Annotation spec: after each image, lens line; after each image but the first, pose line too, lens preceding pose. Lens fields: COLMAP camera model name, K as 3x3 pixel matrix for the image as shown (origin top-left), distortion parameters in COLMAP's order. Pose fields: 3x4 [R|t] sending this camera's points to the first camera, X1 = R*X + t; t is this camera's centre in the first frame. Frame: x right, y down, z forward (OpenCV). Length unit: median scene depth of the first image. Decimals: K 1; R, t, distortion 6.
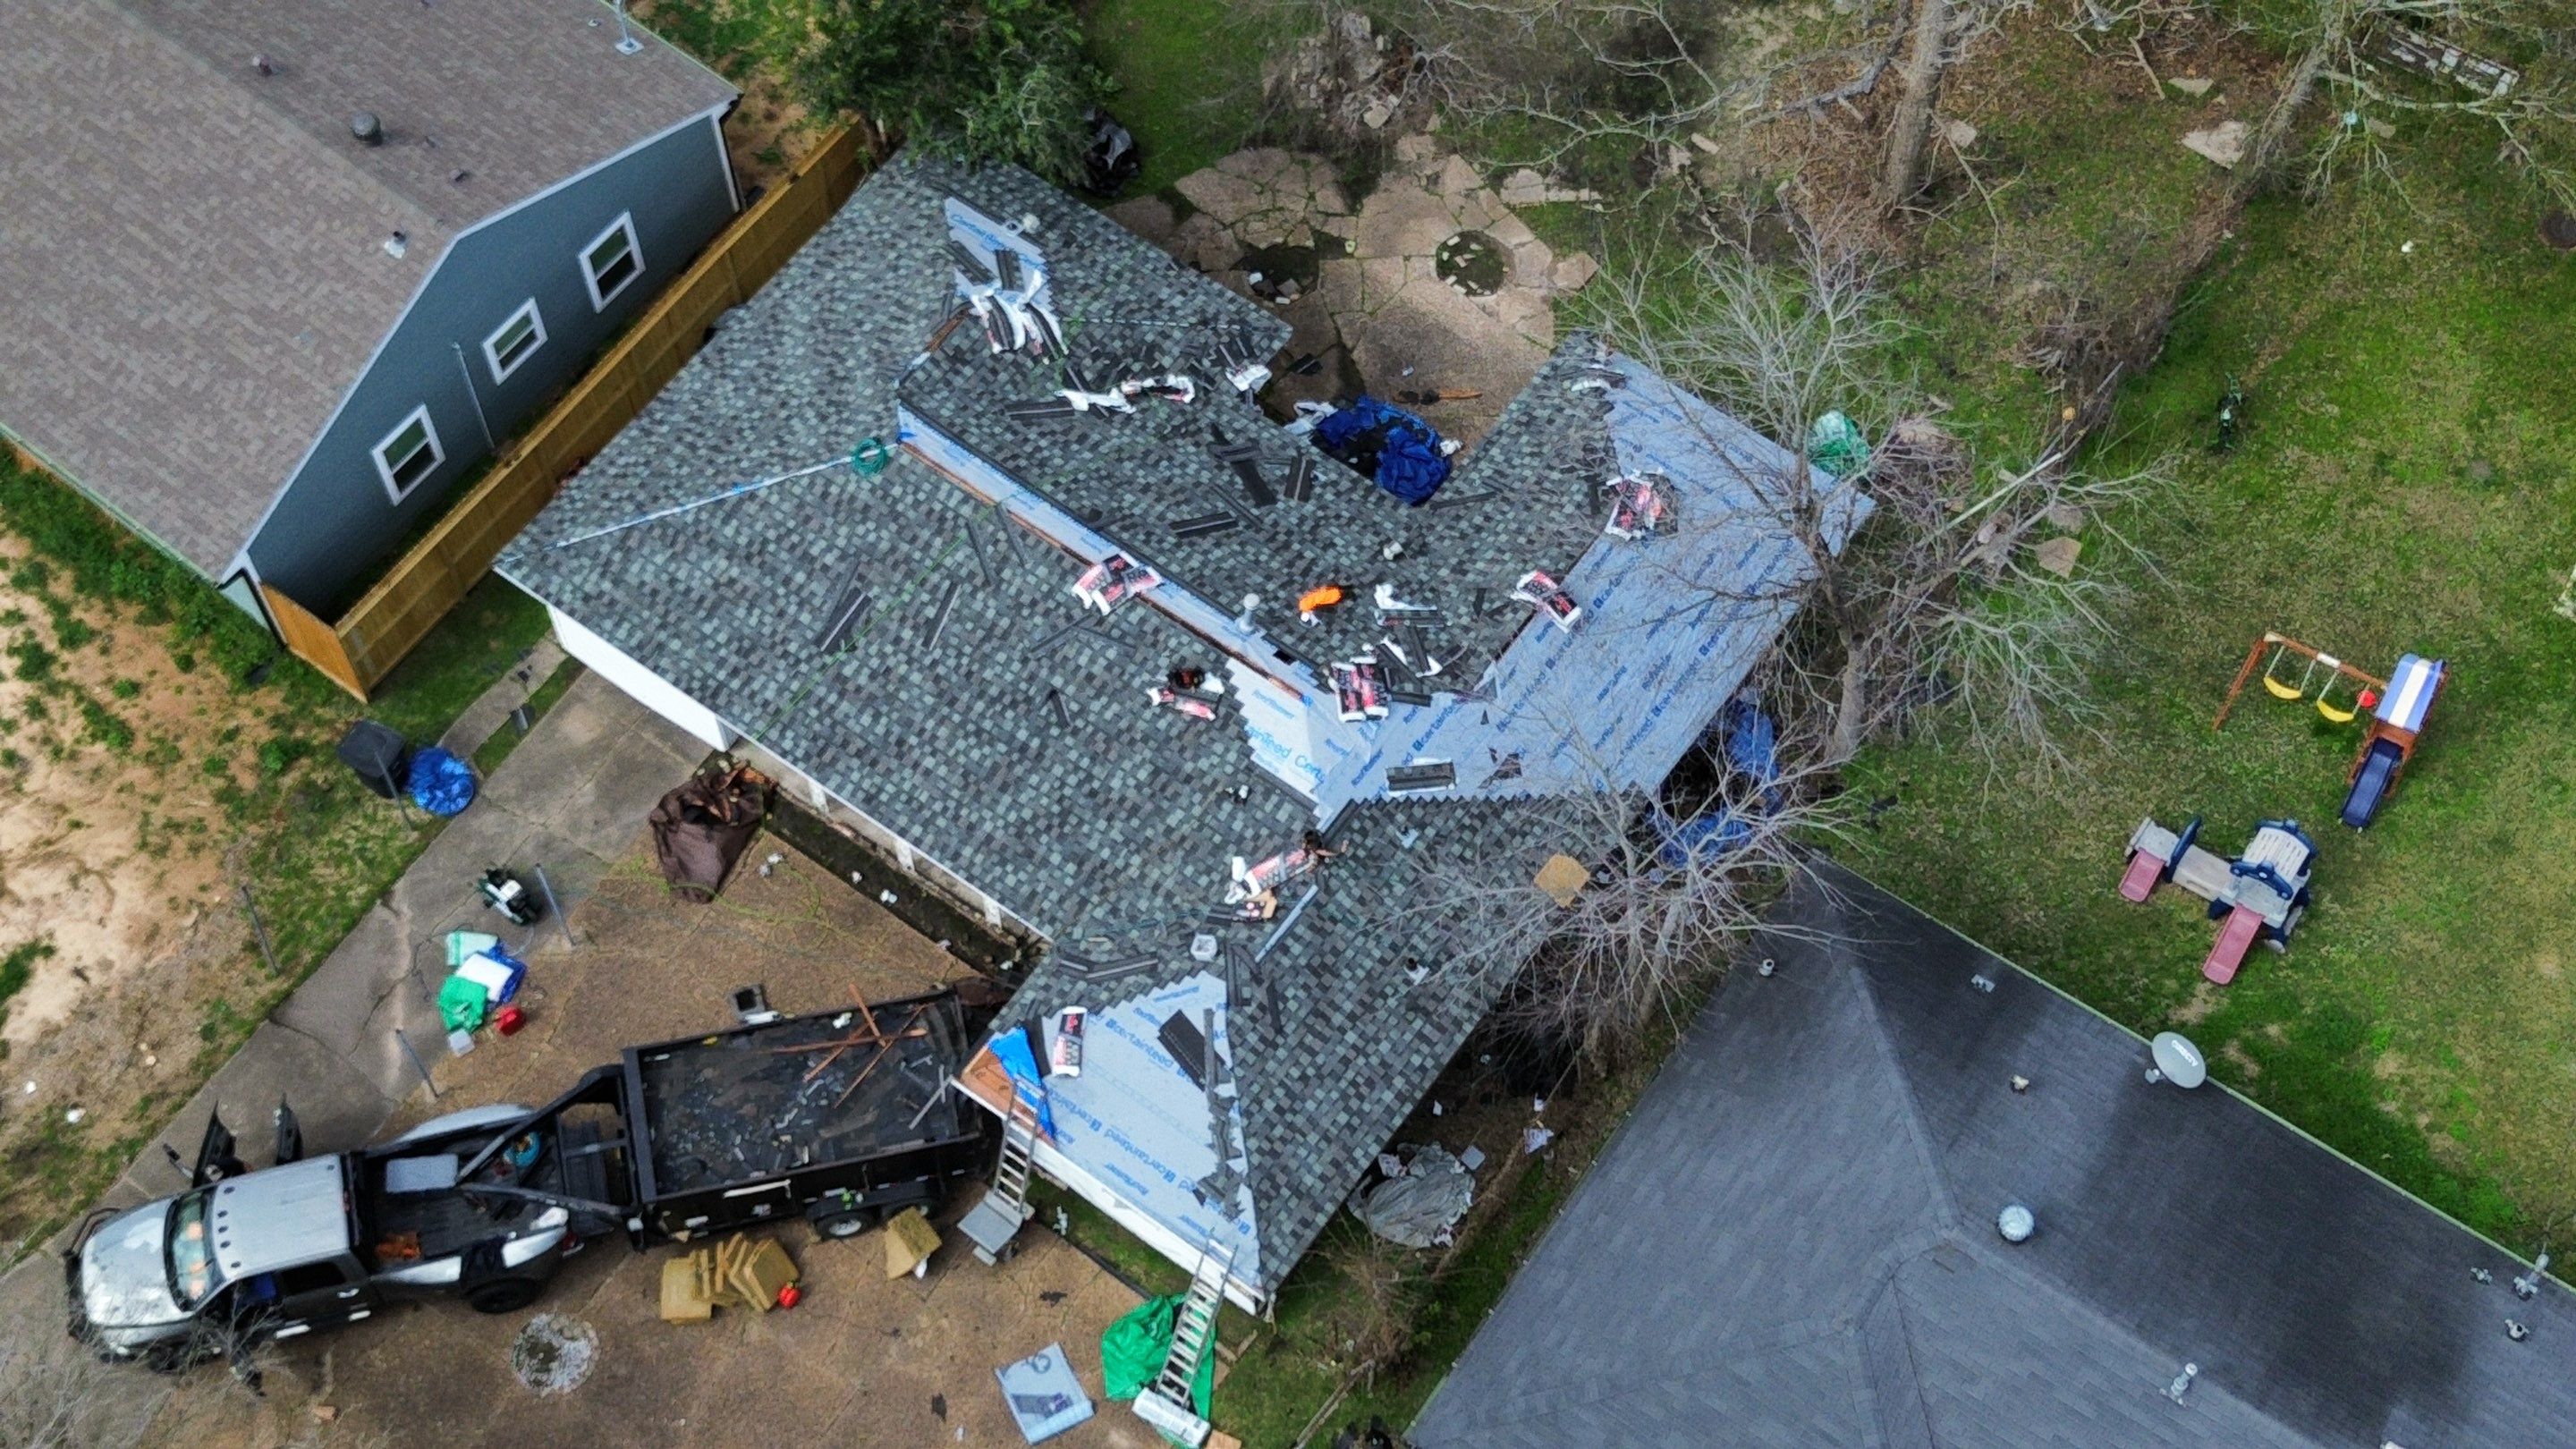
lens RADIAL K [[3651.8, 0, 1306.1], [0, 3651.8, 683.4], [0, 0, 1]] dist [0.028384, 0.000000]
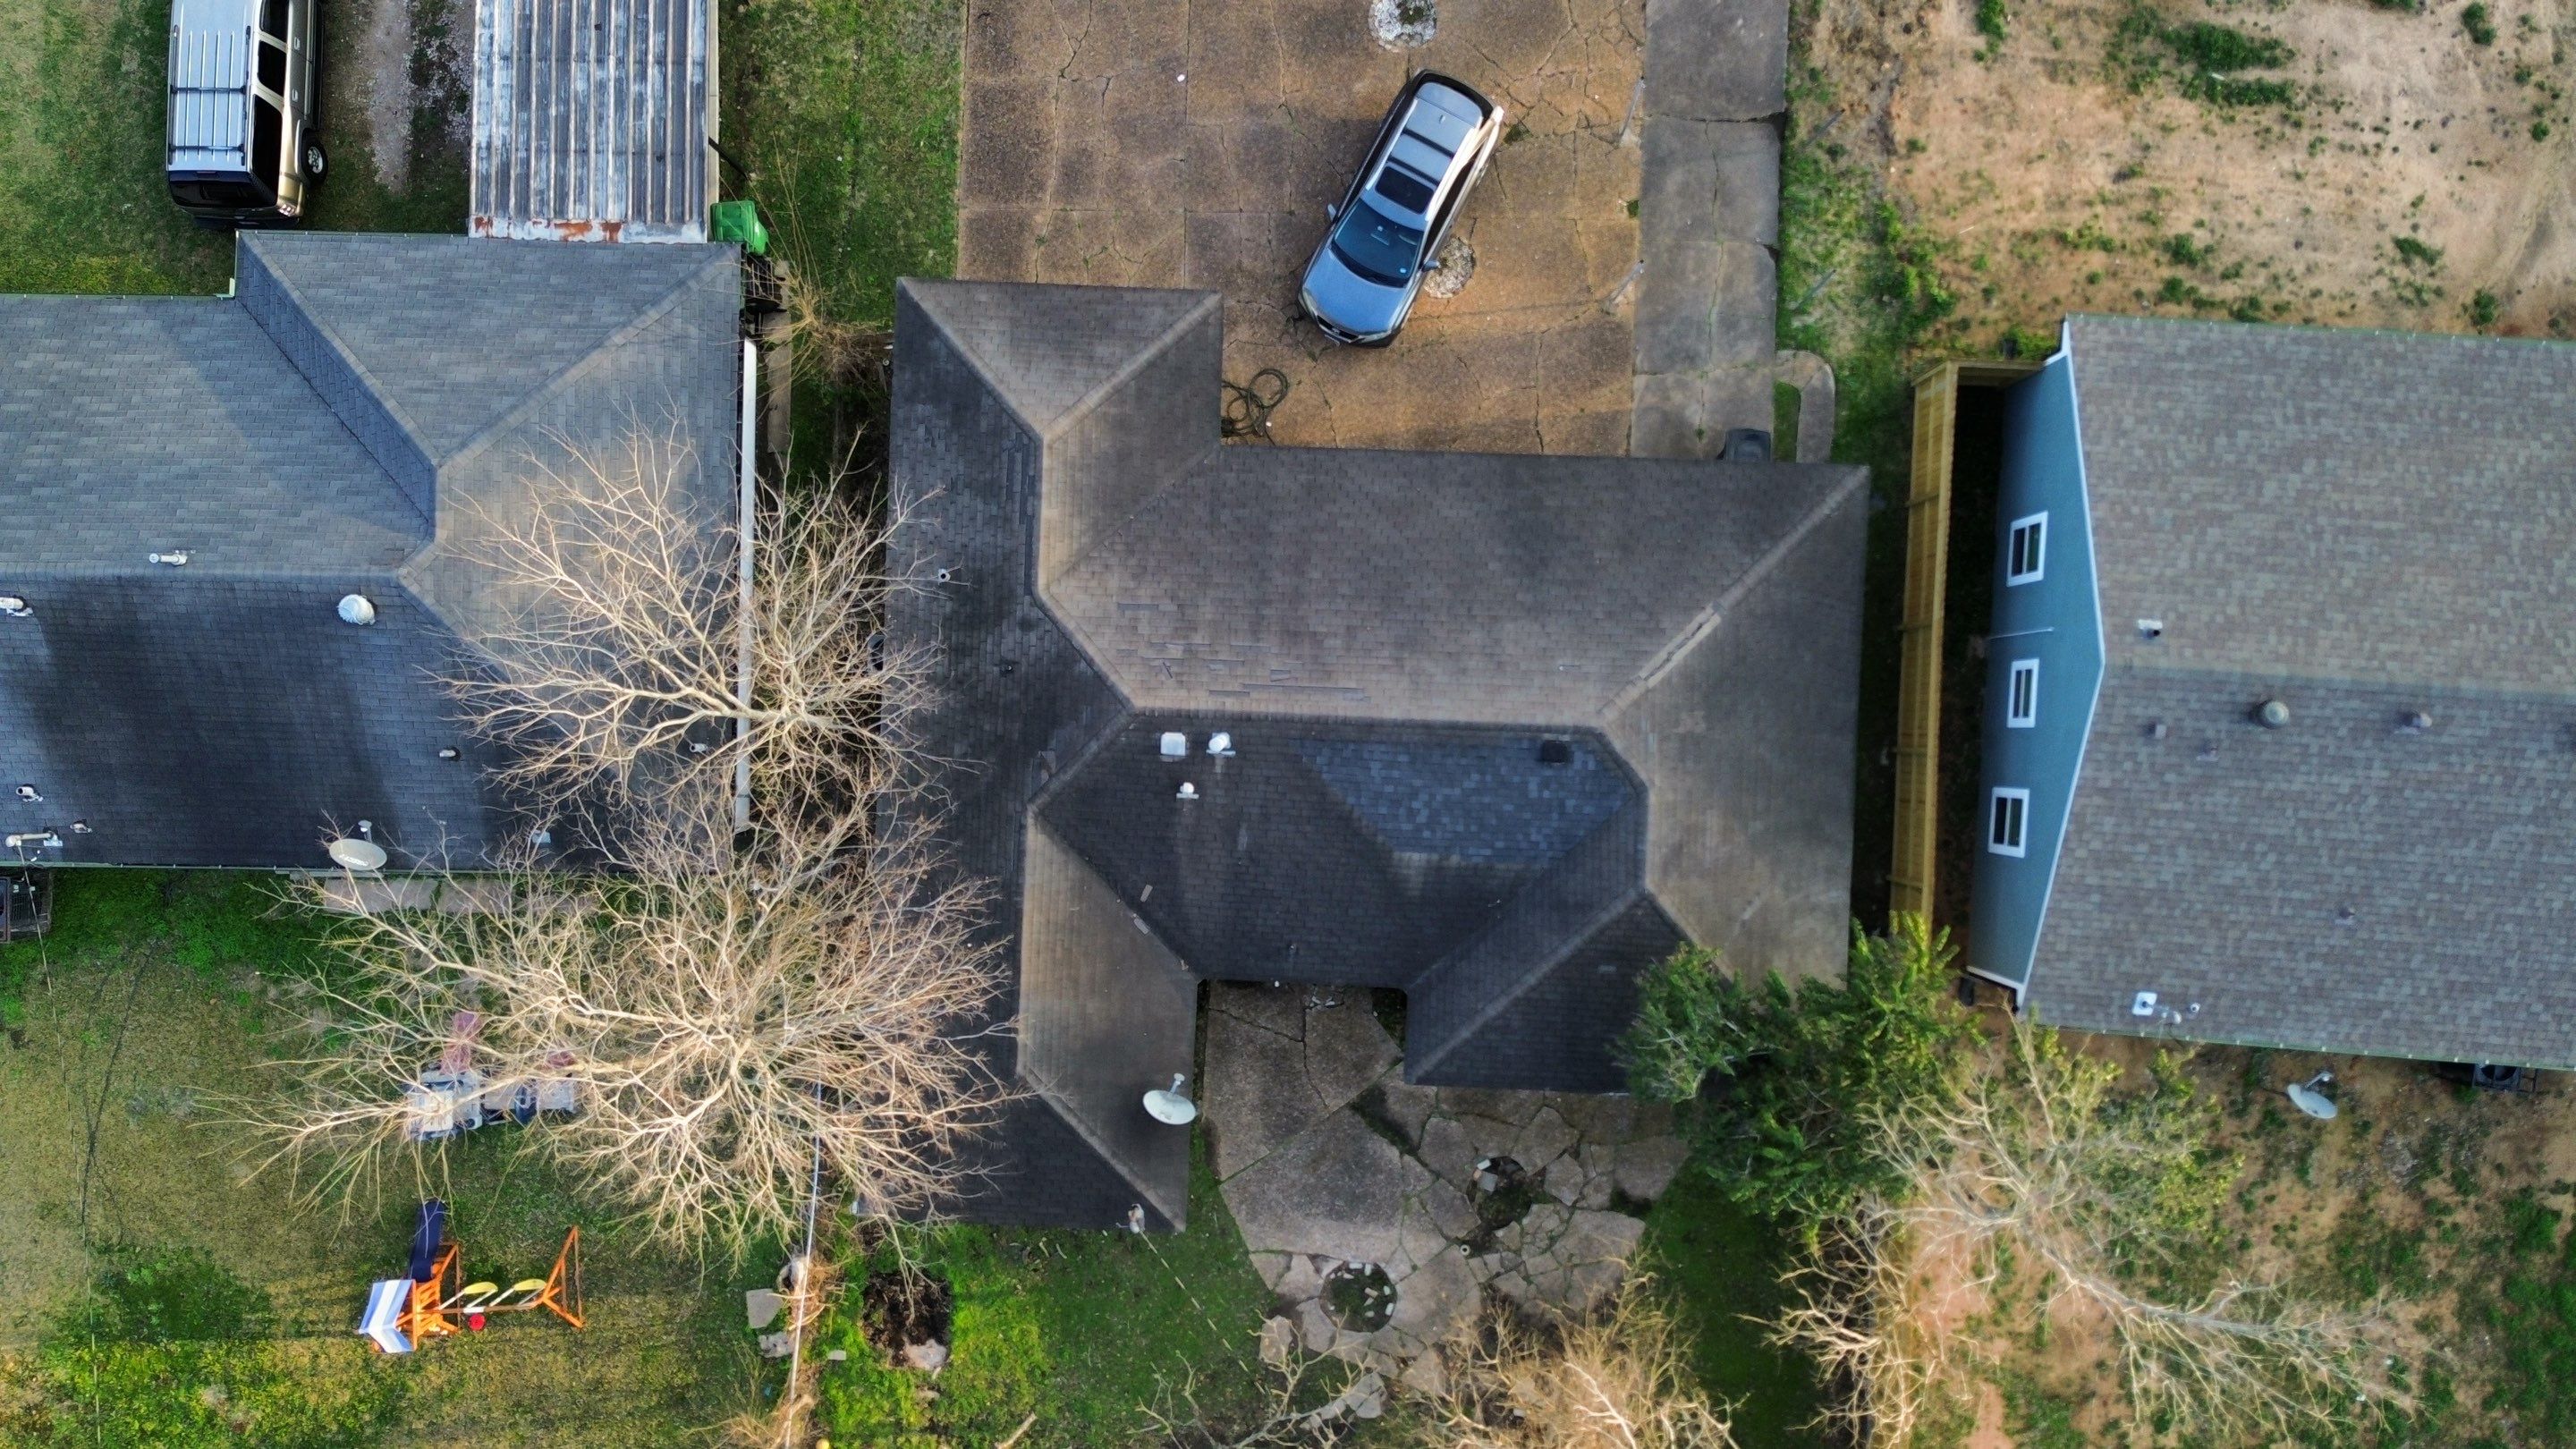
lens RADIAL K [[1833.1, 0, 1291.3], [0, 1833.1, 728.5], [0, 0, 1]] dist [0.047108, -0.046926]
pose [[-0.833701, 0.552004, 0.015292, -0.042680], [-0.470857, -0.725066, 0.502566, -0.285224], [0.288506, 0.411790, 0.864403, 0.501514]]
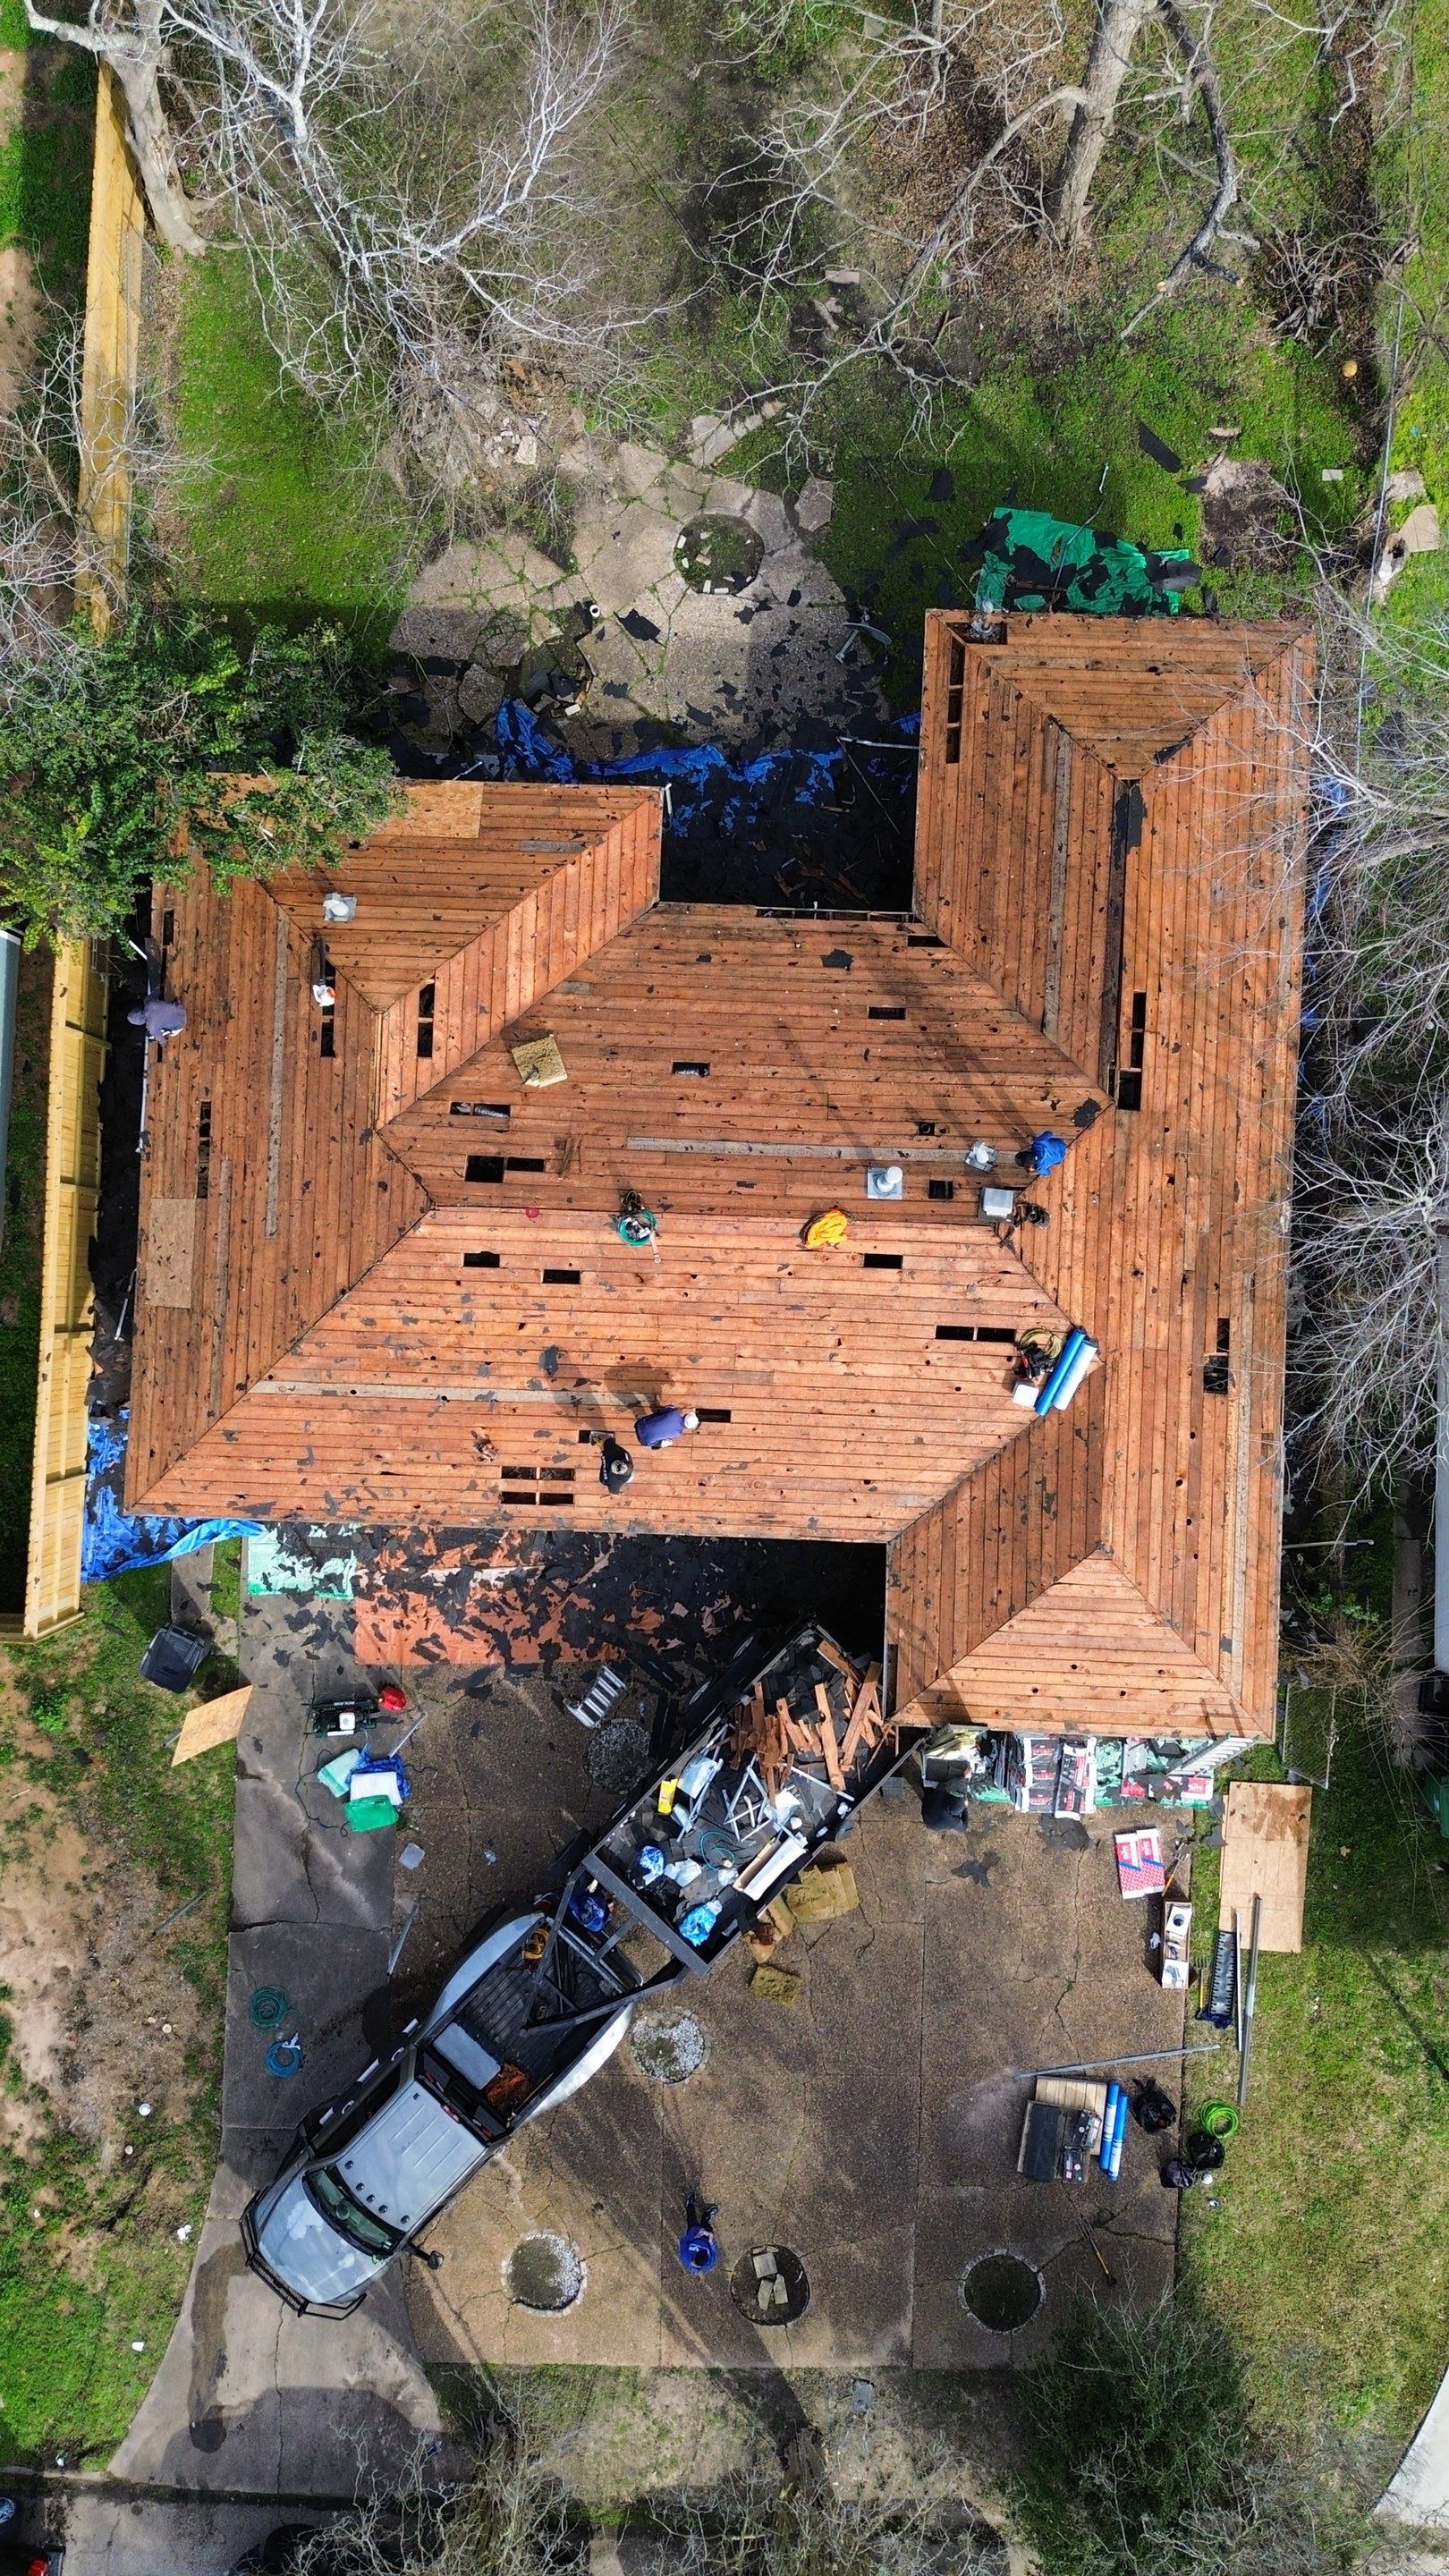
lens RADIAL K [[1833.1, 0, 709.2], [0, 1833.1, 1285.9], [0, 0, 1]] dist [0.047108, -0.046926]
pose [[0.832383, -0.554127, -0.009036, -0.060619], [0.490266, 0.728655, 0.478228, -0.227081], [-0.258415, -0.402499, 0.878189, 0.567270]]
